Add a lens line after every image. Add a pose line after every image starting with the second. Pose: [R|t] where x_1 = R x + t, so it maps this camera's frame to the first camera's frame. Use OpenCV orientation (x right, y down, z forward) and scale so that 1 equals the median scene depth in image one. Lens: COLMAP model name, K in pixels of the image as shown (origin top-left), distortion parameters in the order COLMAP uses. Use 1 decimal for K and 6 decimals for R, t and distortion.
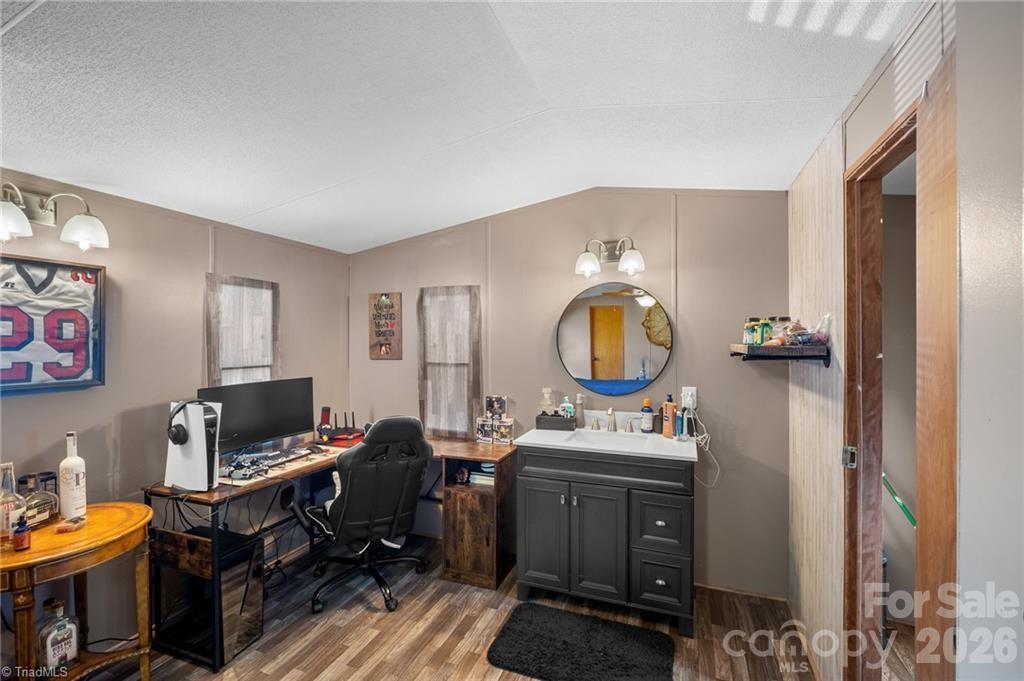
lens RADIAL K [[450.8, 0, 512.9], [0, 450.8, 340.4], [0, 0, 1]] dist [-0.000820, -0.000023]
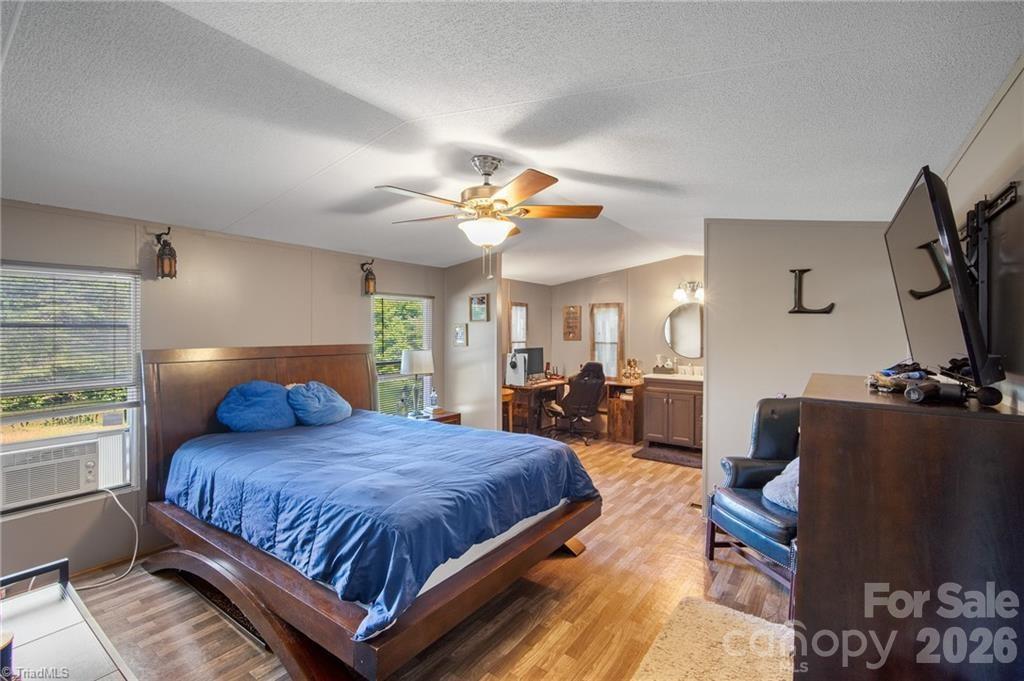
lens RADIAL K [[450.8, 0, 509.2], [0, 450.8, 332.2], [0, 0, 1]] dist [-0.000820, -0.000023]
pose [[0.966333, 0.006402, -0.257215, -0.054505], [-0.006002, 0.999979, 0.002342, 0.005065], [0.257225, -0.000719, 0.966351, -1.135317]]
